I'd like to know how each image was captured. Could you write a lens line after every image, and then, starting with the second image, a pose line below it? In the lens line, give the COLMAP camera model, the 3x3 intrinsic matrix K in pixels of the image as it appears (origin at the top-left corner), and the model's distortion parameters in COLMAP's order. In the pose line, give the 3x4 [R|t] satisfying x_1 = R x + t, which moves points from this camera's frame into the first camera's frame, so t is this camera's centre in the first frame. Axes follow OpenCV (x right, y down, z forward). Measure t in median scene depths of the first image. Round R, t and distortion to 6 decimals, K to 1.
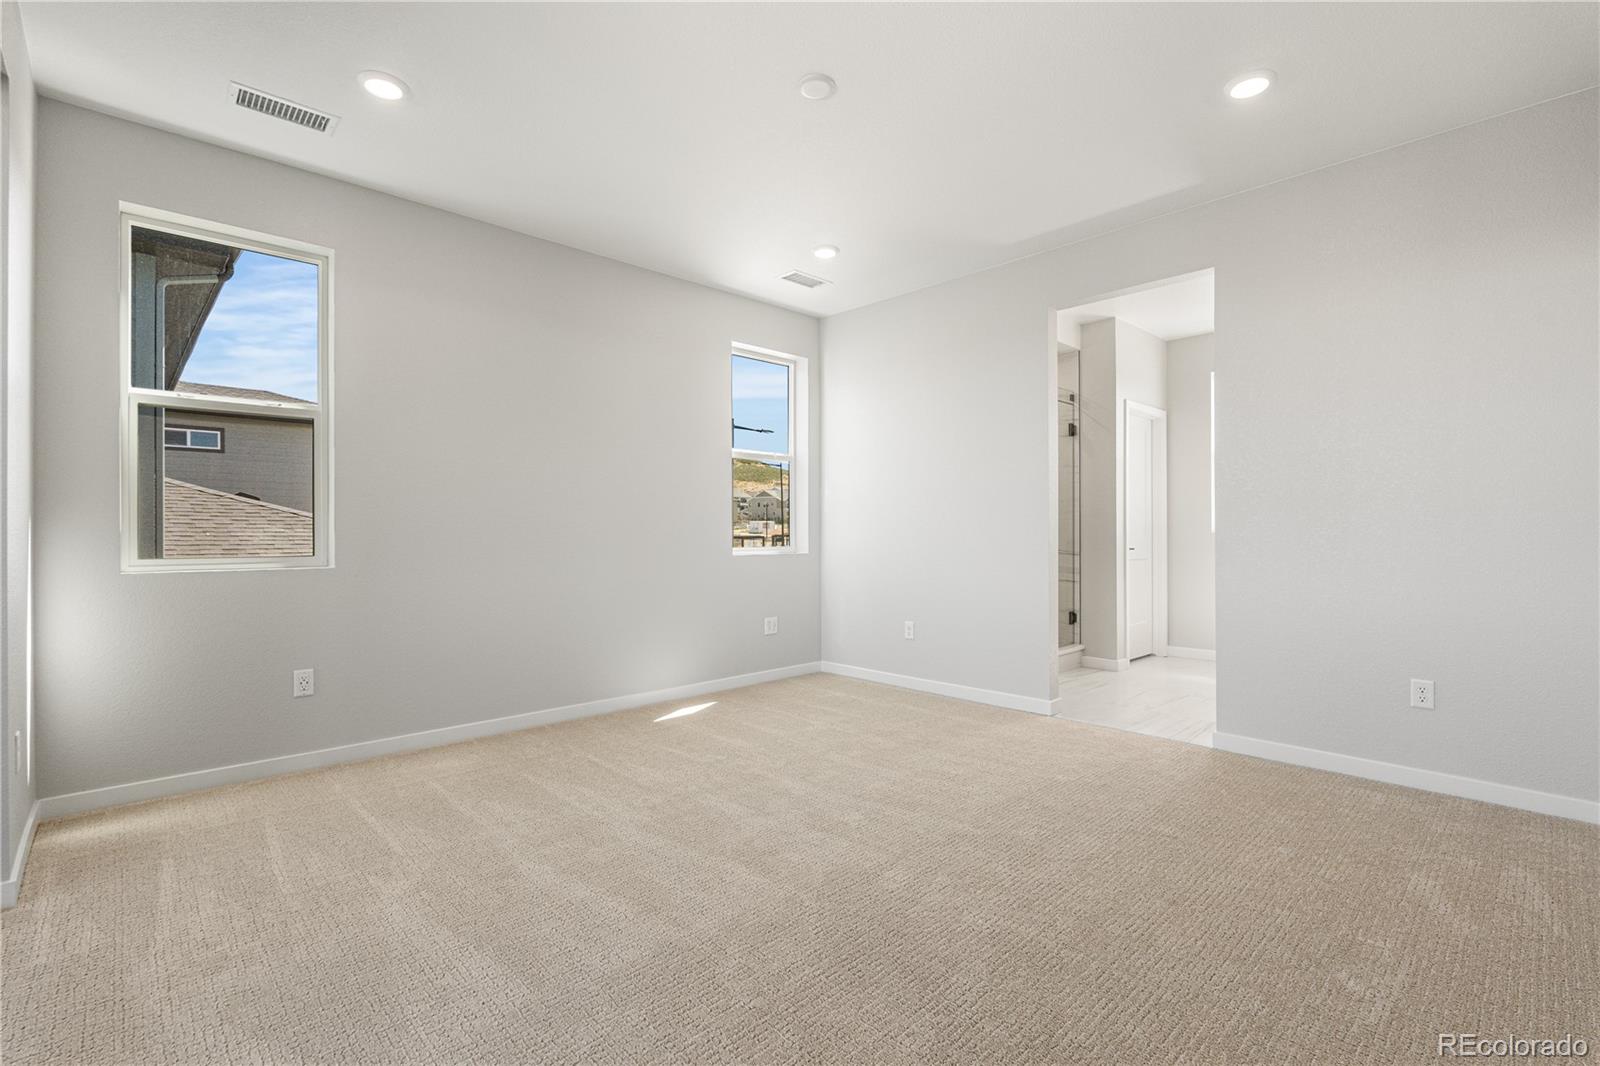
lens RADIAL K [[715.3, 0, 802.0], [0, 715.3, 526.8], [0, 0, 1]] dist [-0.004514, 0.000915]
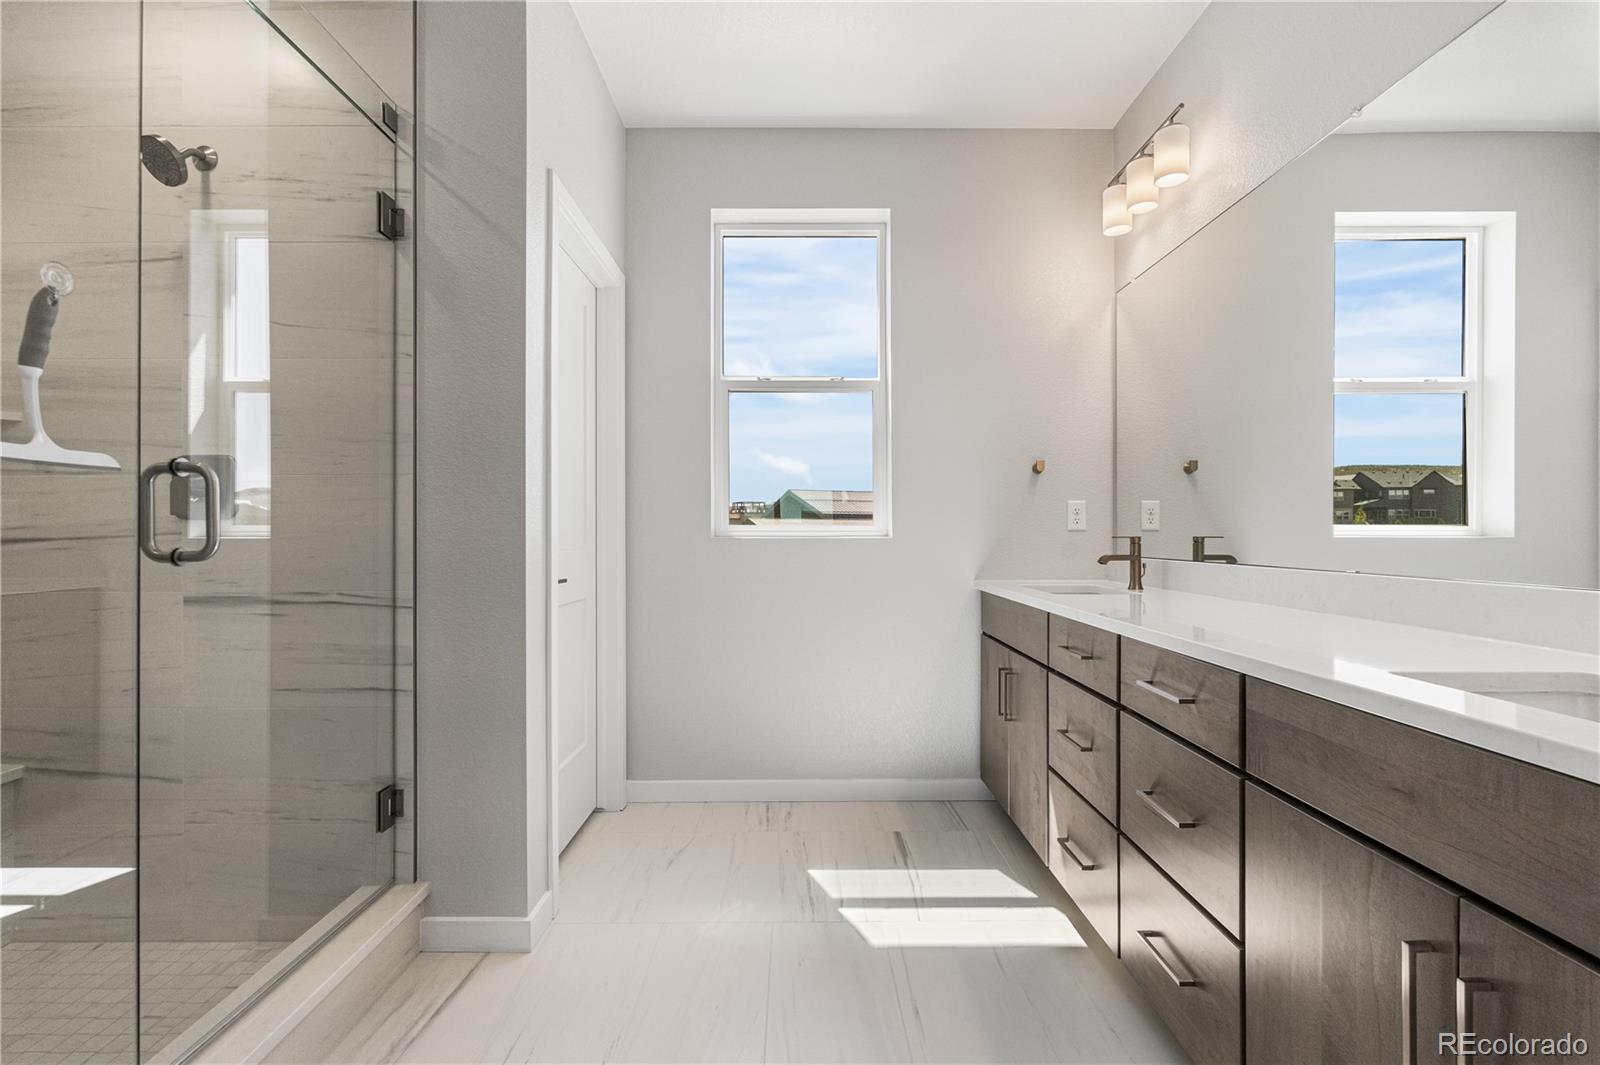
lens RADIAL K [[715.3, 0, 797.5], [0, 715.3, 529.9], [0, 0, 1]] dist [-0.004514, 0.000915]
pose [[0.694296, 0.001943, 0.719686, 0.274589], [-0.002272, 0.999997, -0.000508, 0.003971], [-0.719685, -0.001283, 0.694299, 0.646072]]
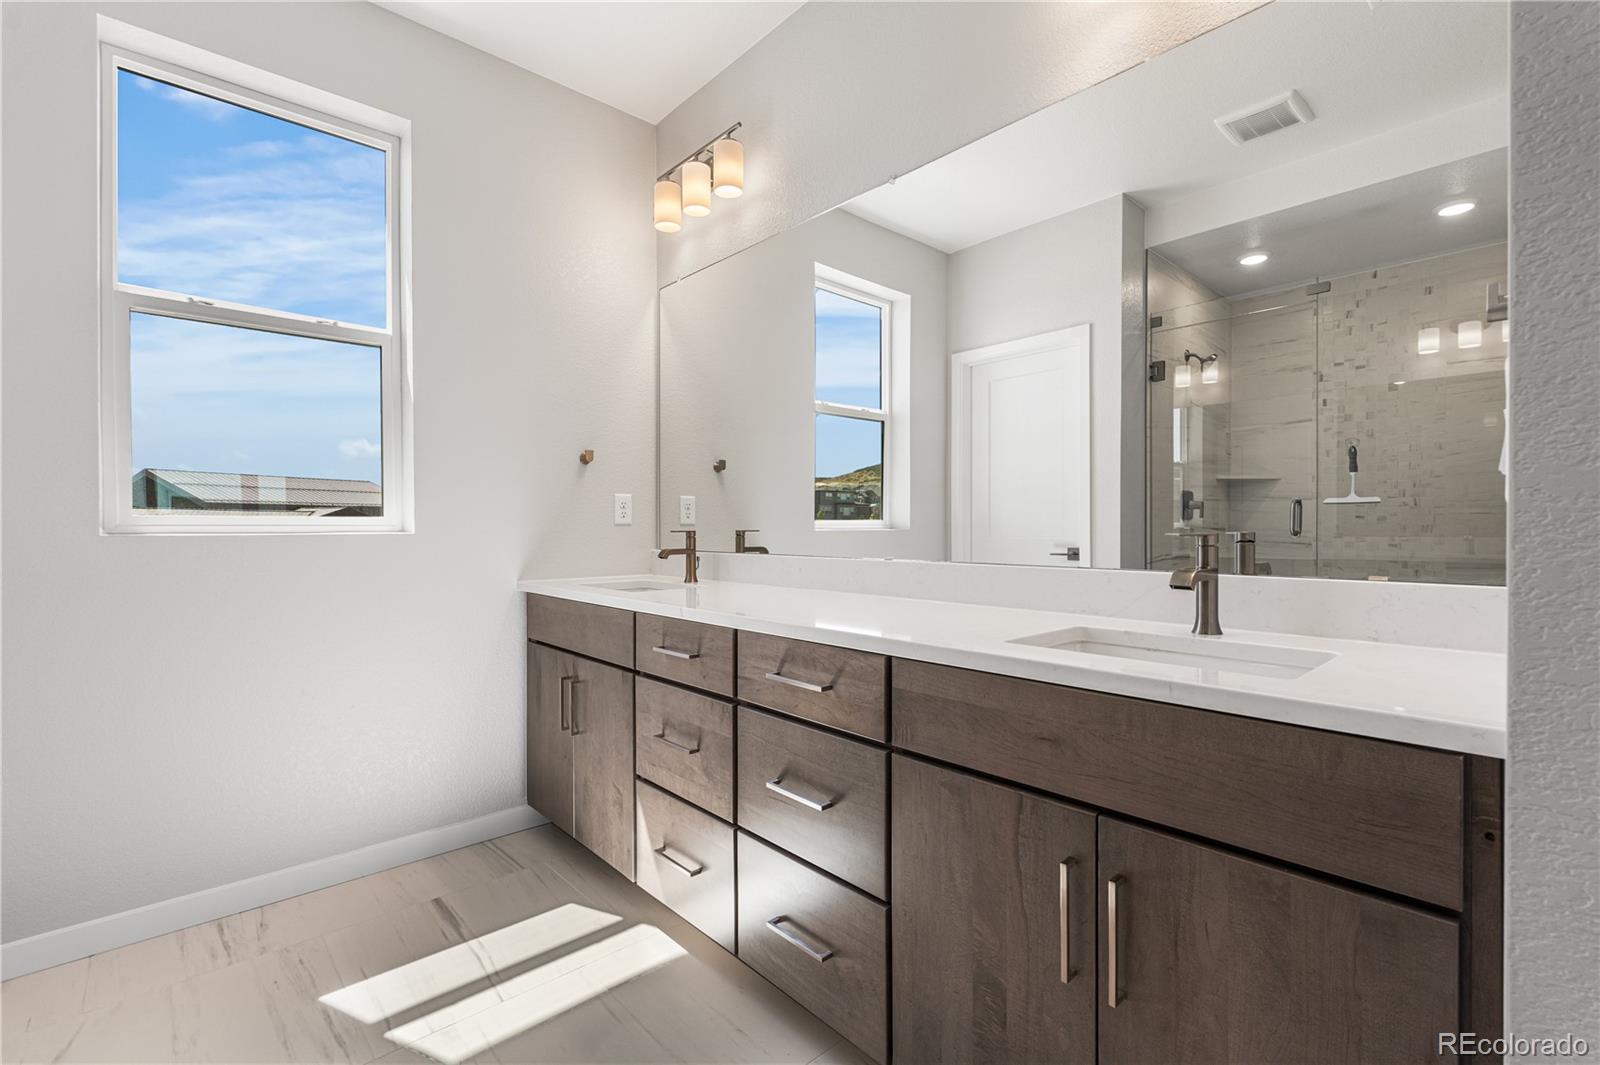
lens RADIAL K [[715.3, 0, 803.9], [0, 715.3, 528.0], [0, 0, 1]] dist [-0.004514, 0.000915]
pose [[0.027690, -0.003155, 0.999612, 0.286445], [-0.003360, 0.999989, 0.003249, 0.004068], [-0.999611, -0.003449, 0.027679, 0.716487]]
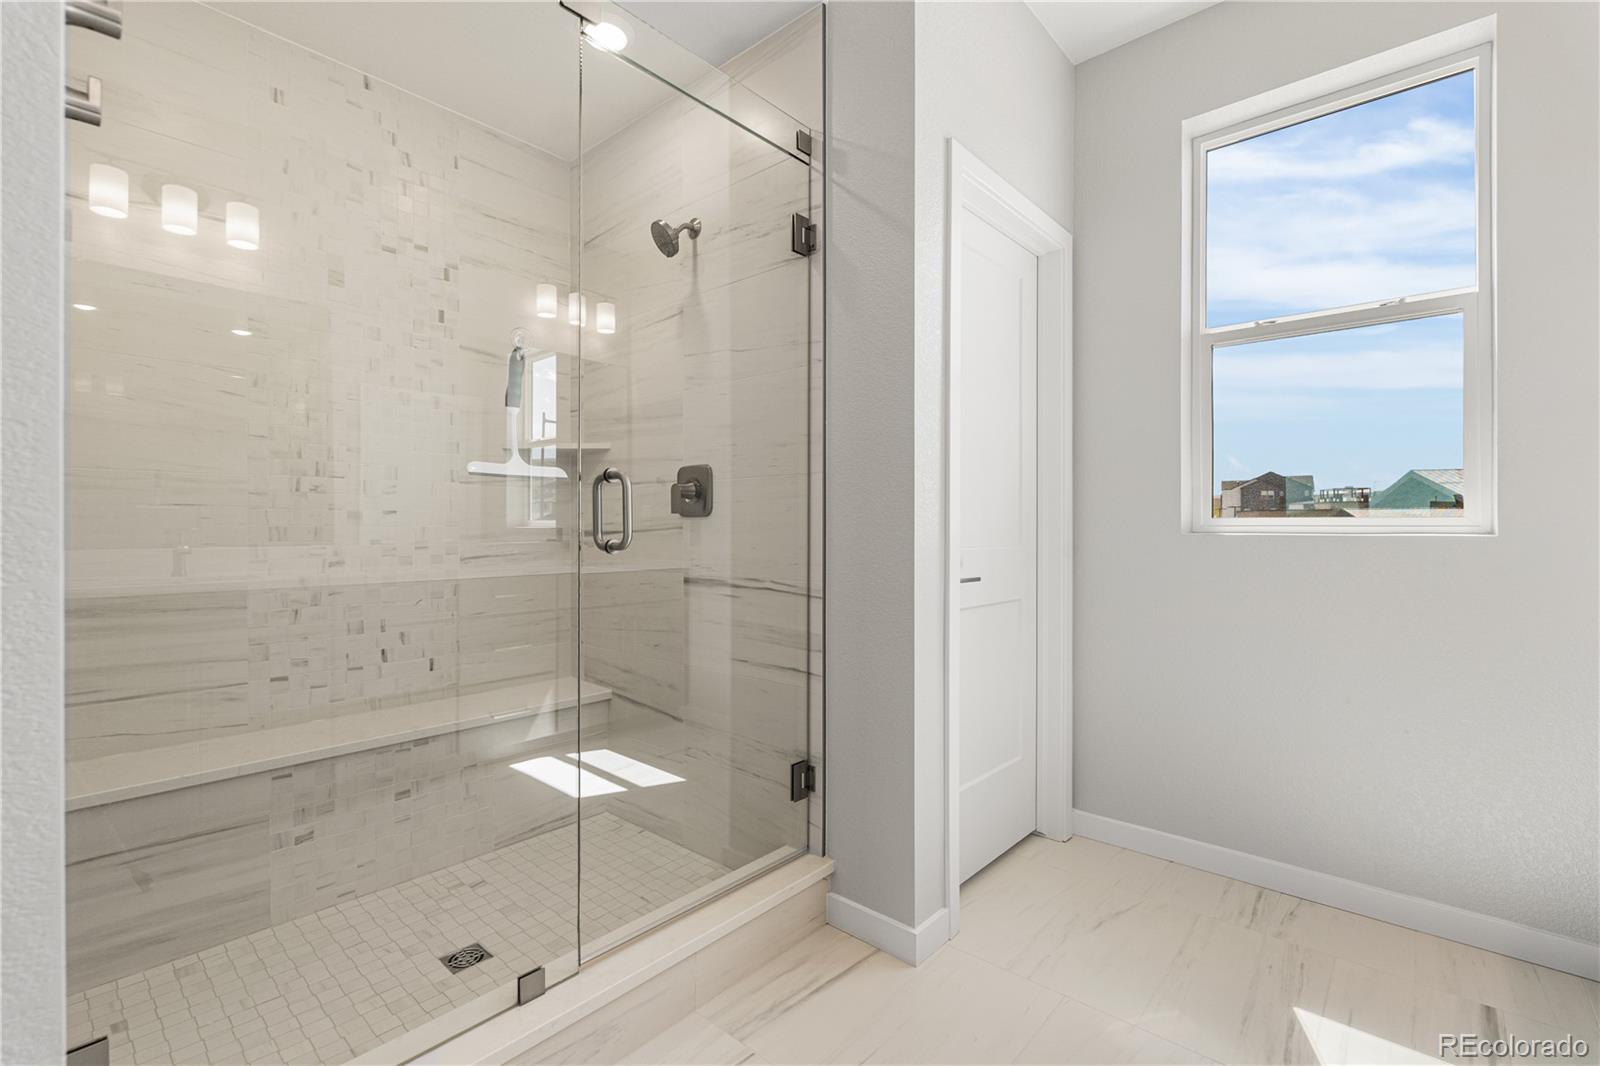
lens RADIAL K [[715.3, 0, 788.3], [0, 715.3, 528.7], [0, 0, 1]] dist [-0.004514, 0.000915]
pose [[0.997565, -0.000358, 0.069745, 0.346161], [-0.000106, 0.999978, 0.006647, 0.003872], [-0.069746, -0.006639, 0.997543, 0.654175]]
